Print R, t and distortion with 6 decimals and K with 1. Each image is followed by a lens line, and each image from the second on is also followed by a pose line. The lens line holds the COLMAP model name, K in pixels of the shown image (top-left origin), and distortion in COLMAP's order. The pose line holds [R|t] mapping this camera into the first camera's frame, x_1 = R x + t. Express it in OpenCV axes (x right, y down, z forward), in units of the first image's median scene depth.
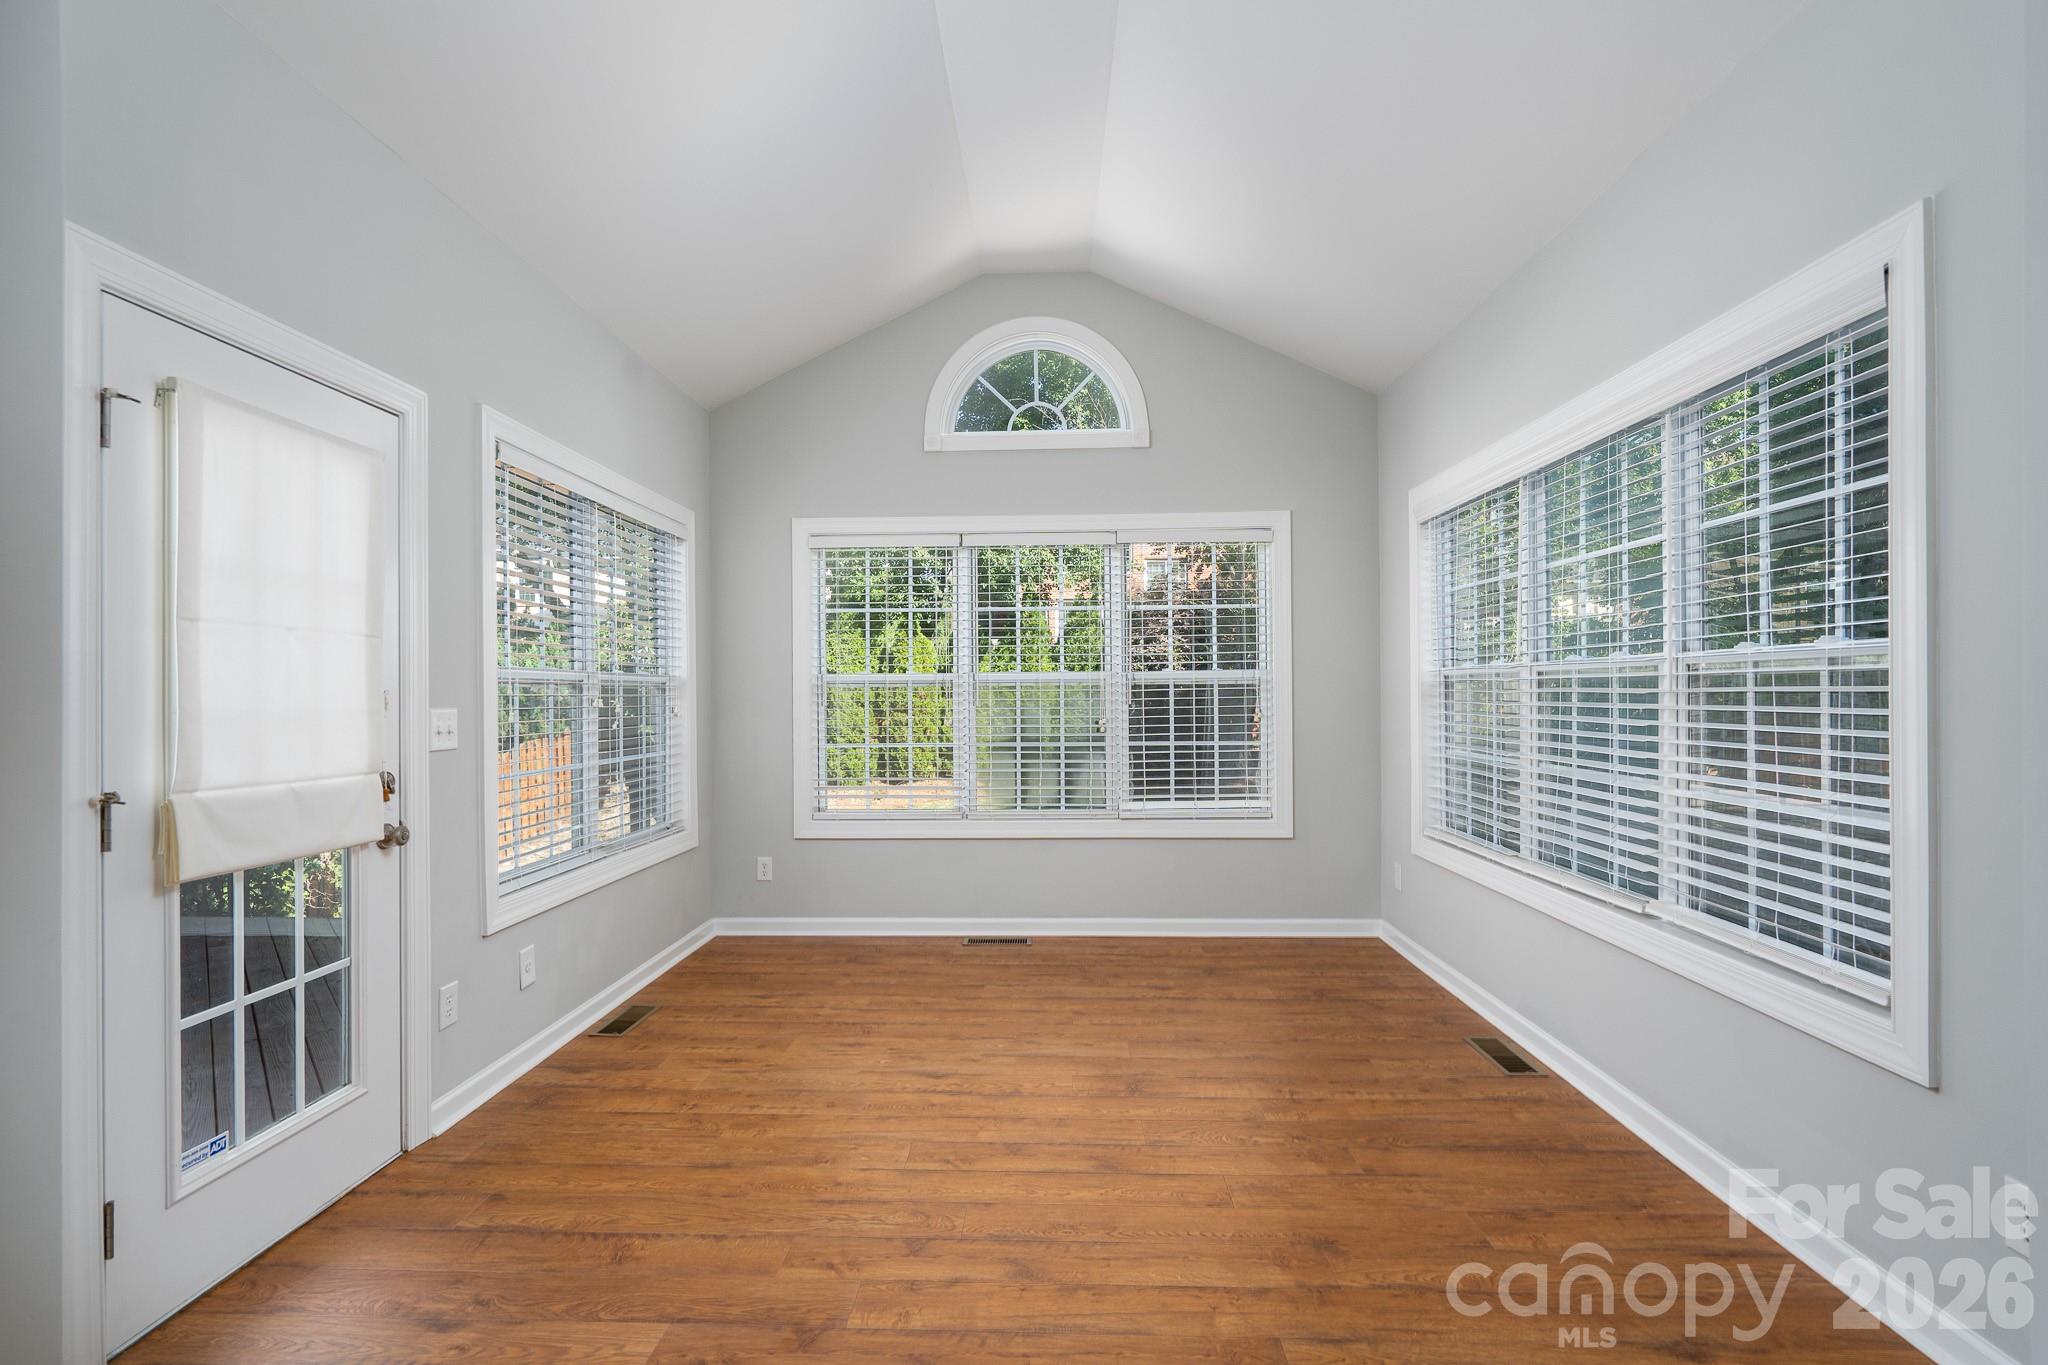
lens RADIAL K [[935.7, 0, 1015.7], [0, 935.7, 696.4], [0, 0, 1]] dist [-0.002276, 0.000510]
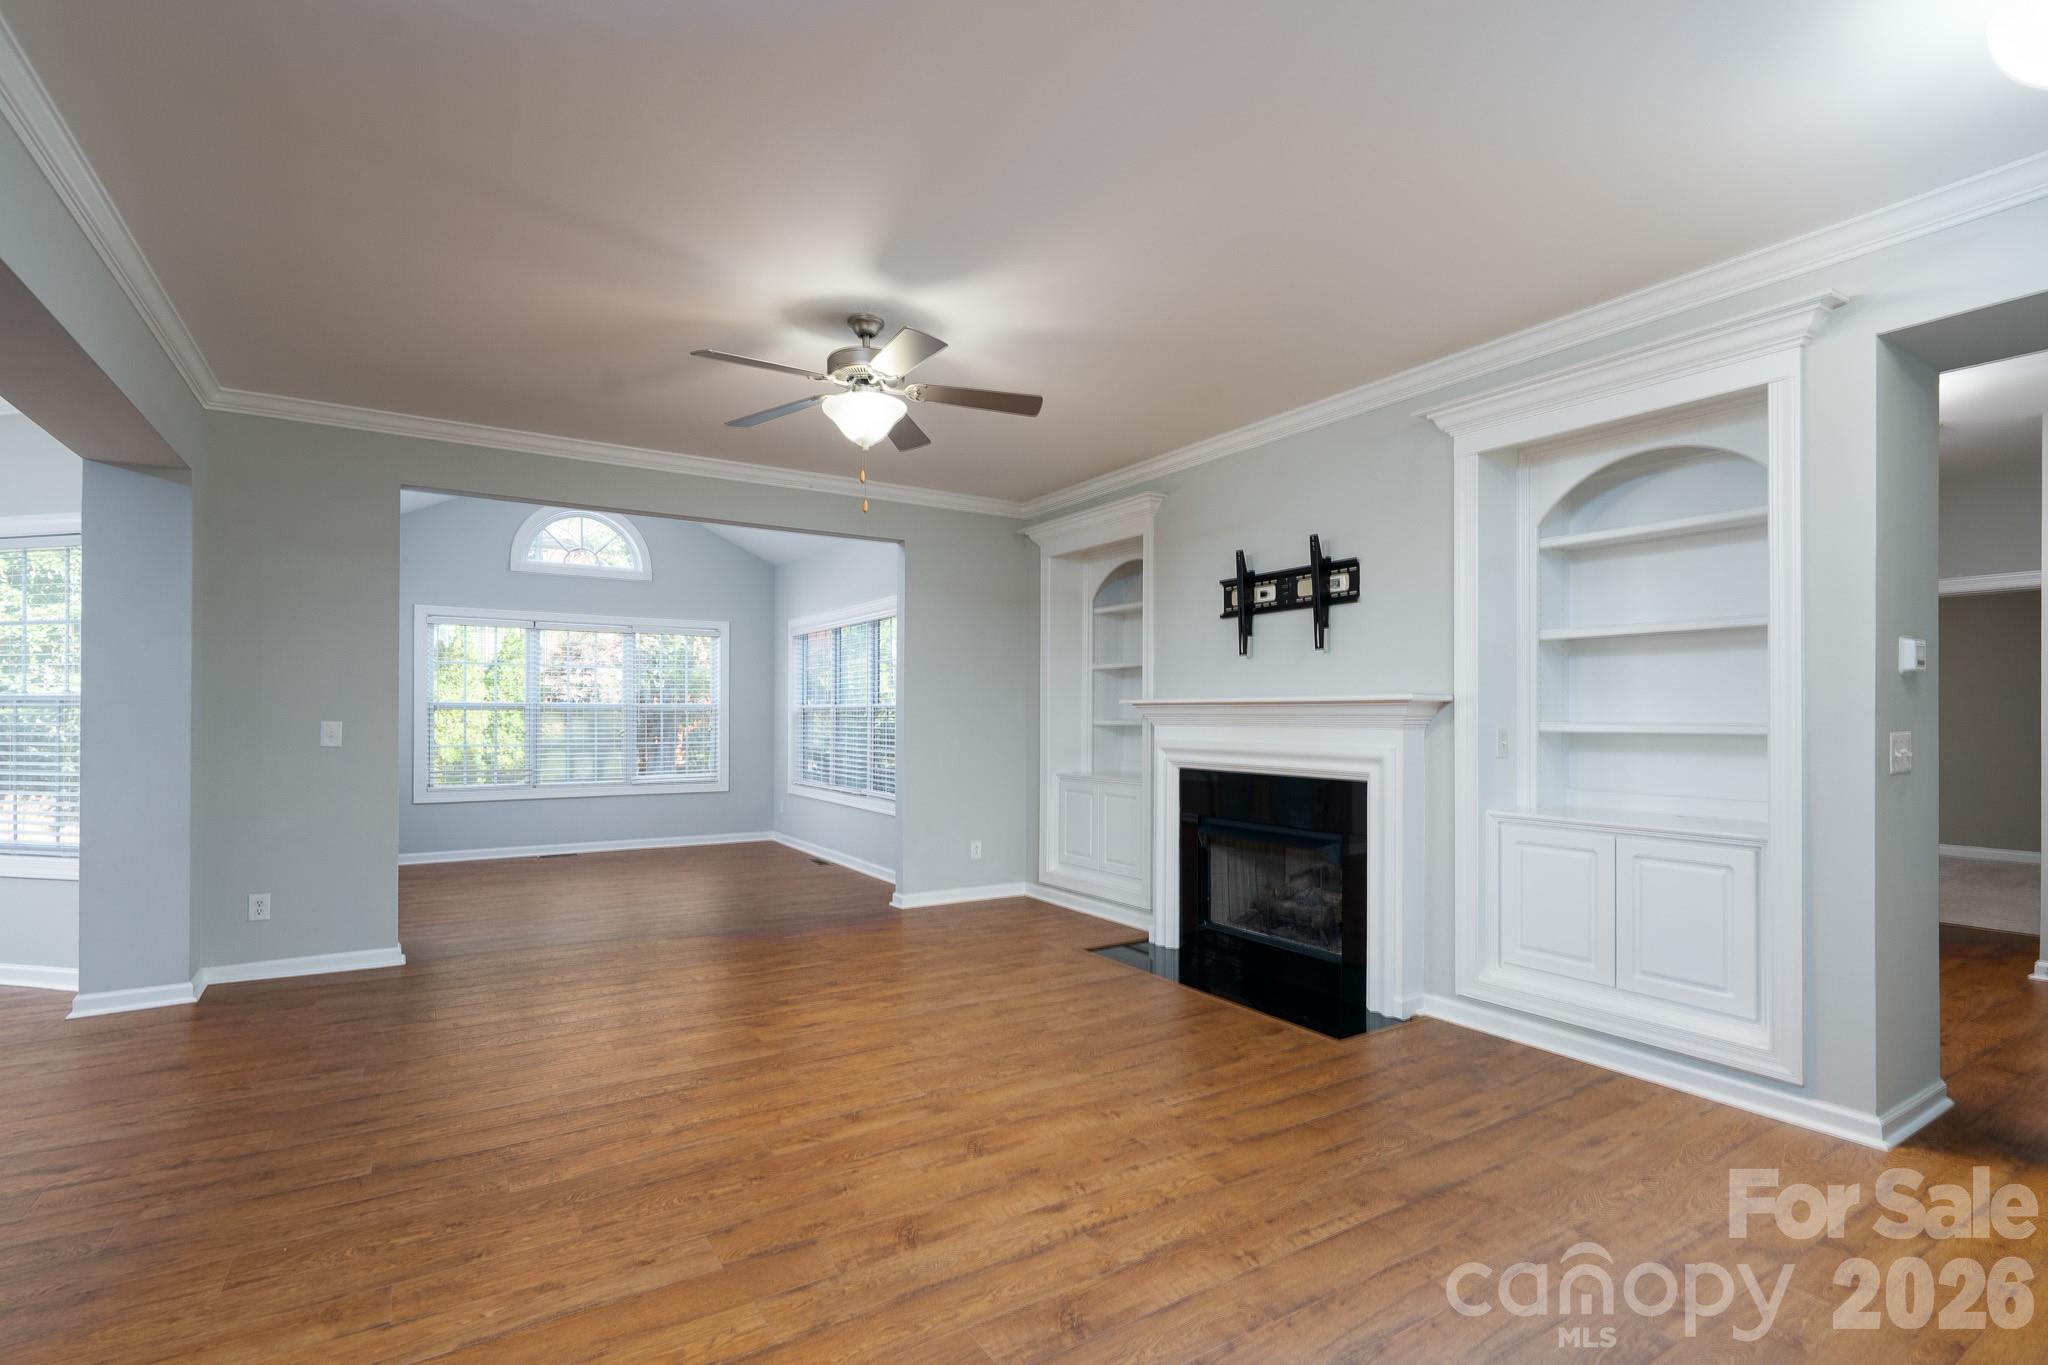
lens RADIAL K [[935.7, 0, 1015.7], [0, 935.7, 696.4], [0, 0, 1]] dist [-0.002276, 0.000510]
pose [[0.819510, 0.020739, 0.572690, -0.332638], [-0.007721, 0.999654, -0.025152, 0.004181], [-0.573013, 0.016190, 0.819386, -0.931951]]
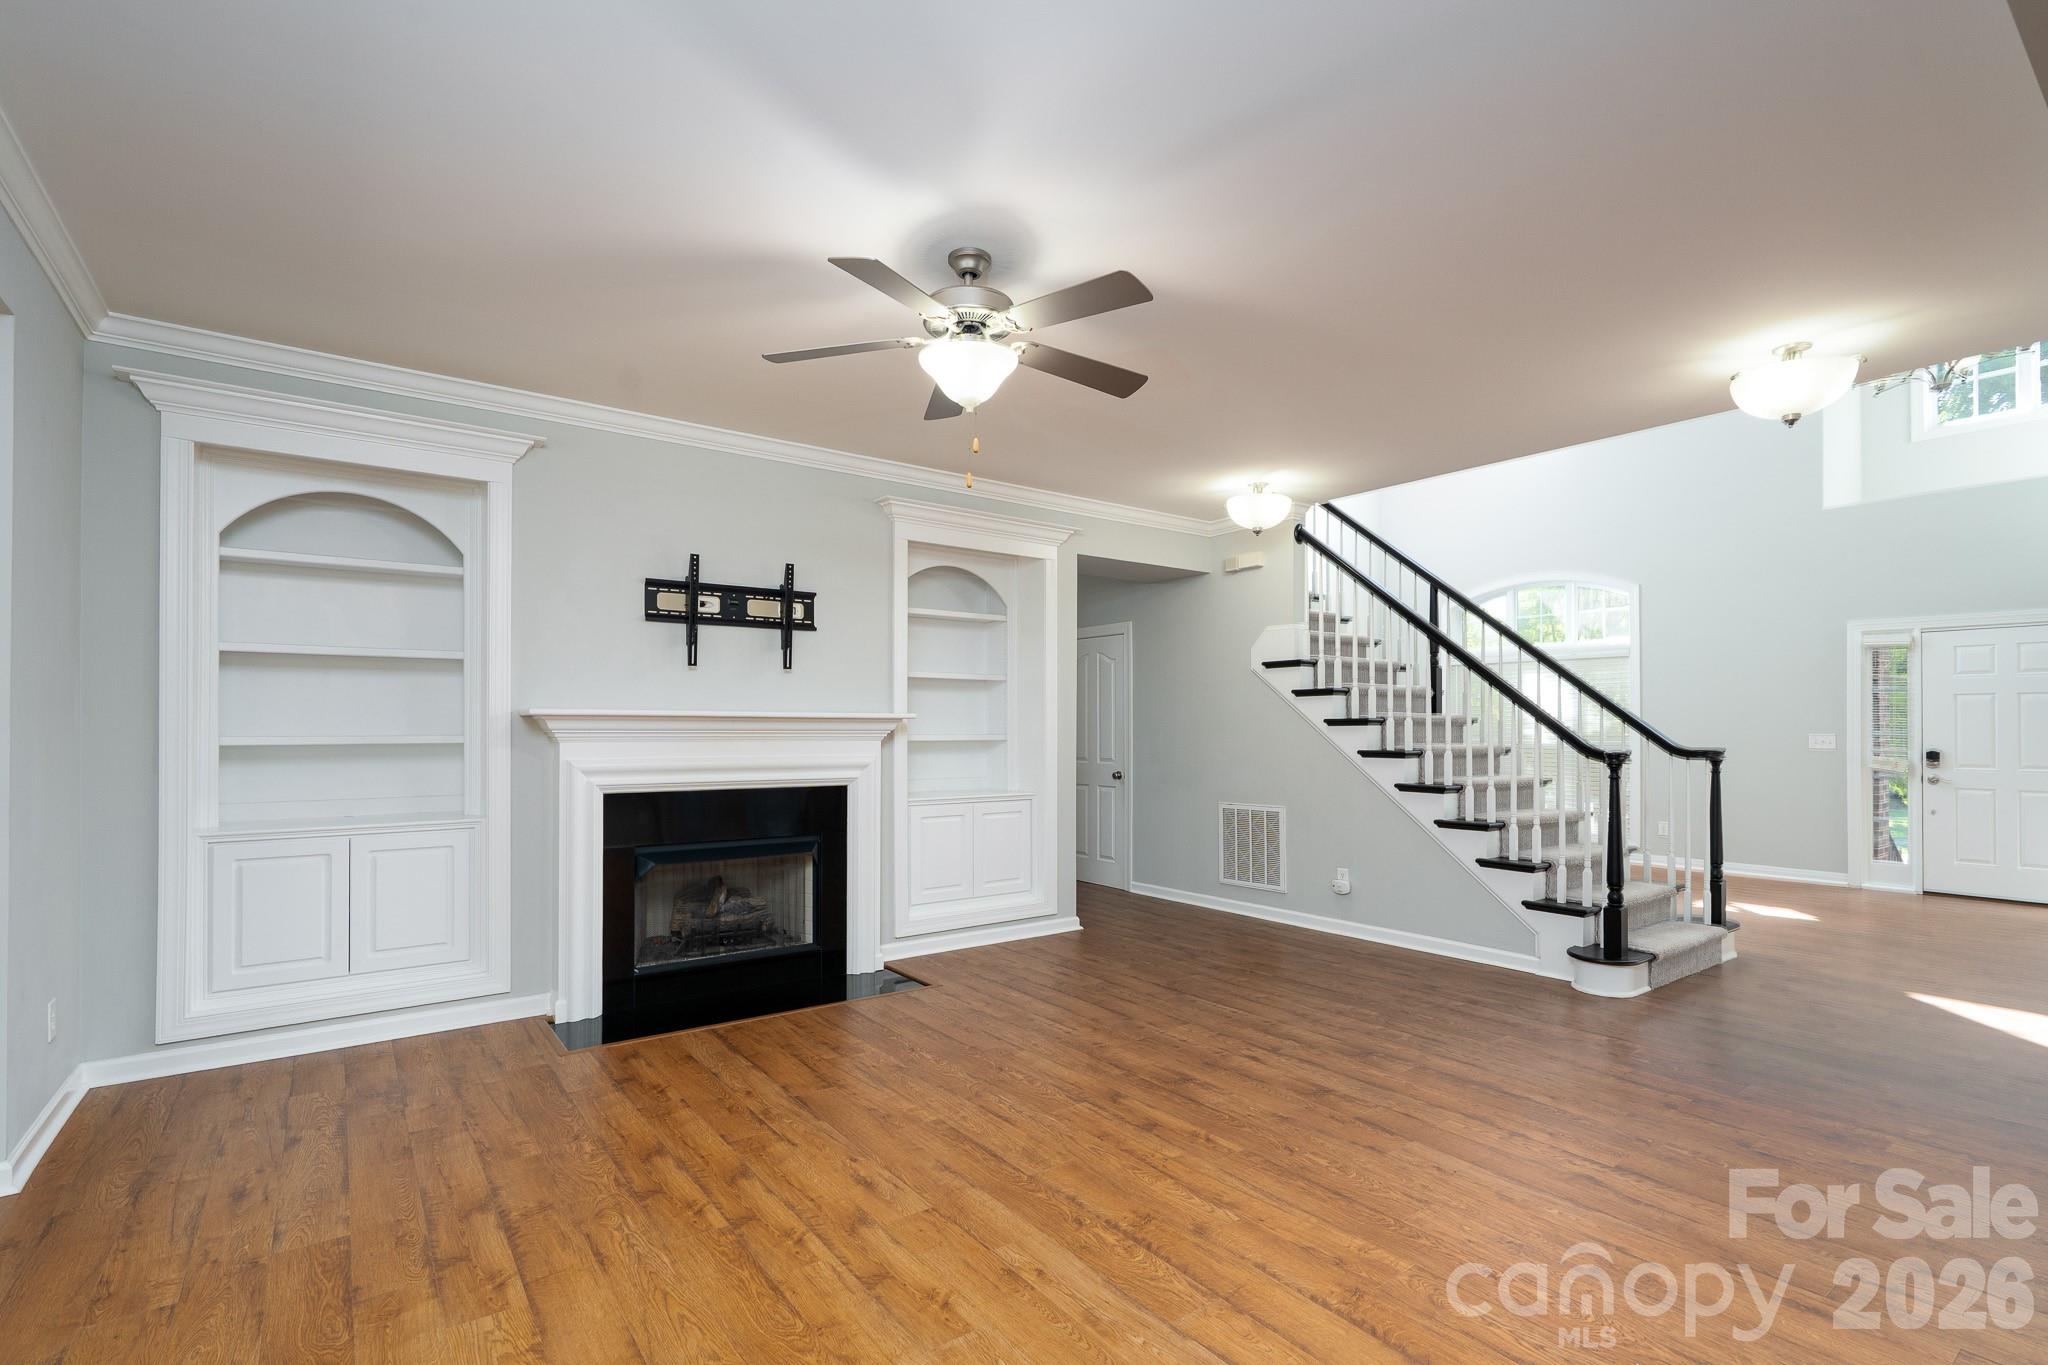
lens RADIAL K [[953.6, 0, 1026.0], [0, 953.6, 689.3], [0, 0, 1]] dist [-0.003211, -0.000022]
pose [[-0.632212, 0.040092, 0.773758, -0.518618], [0.003710, 0.998805, -0.048722, 0.004949], [-0.774787, -0.027932, -0.631605, 0.134146]]
